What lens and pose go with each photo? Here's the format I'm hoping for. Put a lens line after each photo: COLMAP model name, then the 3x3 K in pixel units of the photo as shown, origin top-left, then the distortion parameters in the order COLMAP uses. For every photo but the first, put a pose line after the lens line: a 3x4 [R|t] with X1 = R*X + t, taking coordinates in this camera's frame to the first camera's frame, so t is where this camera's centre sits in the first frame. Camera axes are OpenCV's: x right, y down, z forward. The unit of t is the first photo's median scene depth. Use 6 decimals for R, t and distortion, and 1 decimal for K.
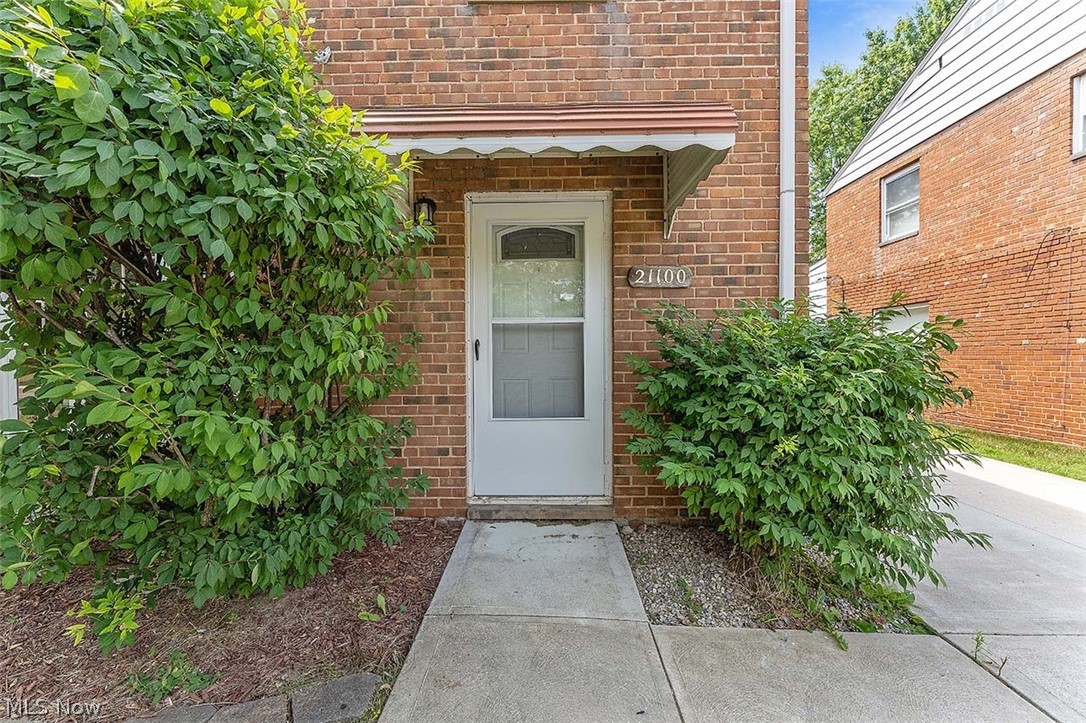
lens RADIAL K [[437.0, 0, 538.7], [0, 437.0, 362.4], [0, 0, 1]] dist [0.000695, 0.000093]
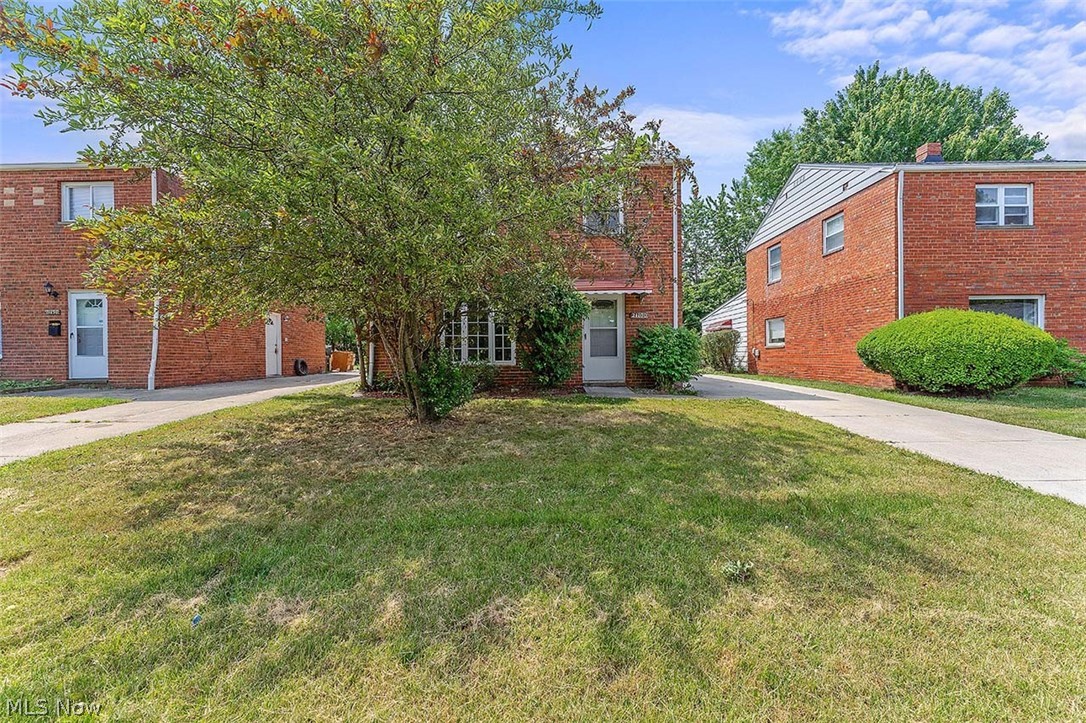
lens RADIAL K [[437.0, 0, 549.0], [0, 437.0, 357.8], [0, 0, 1]] dist [0.000695, 0.000093]
pose [[0.999778, -0.003874, 0.020691, -0.493408], [0.004259, 0.999818, -0.018604, 0.196777], [-0.020615, 0.018688, 0.999613, -2.368645]]
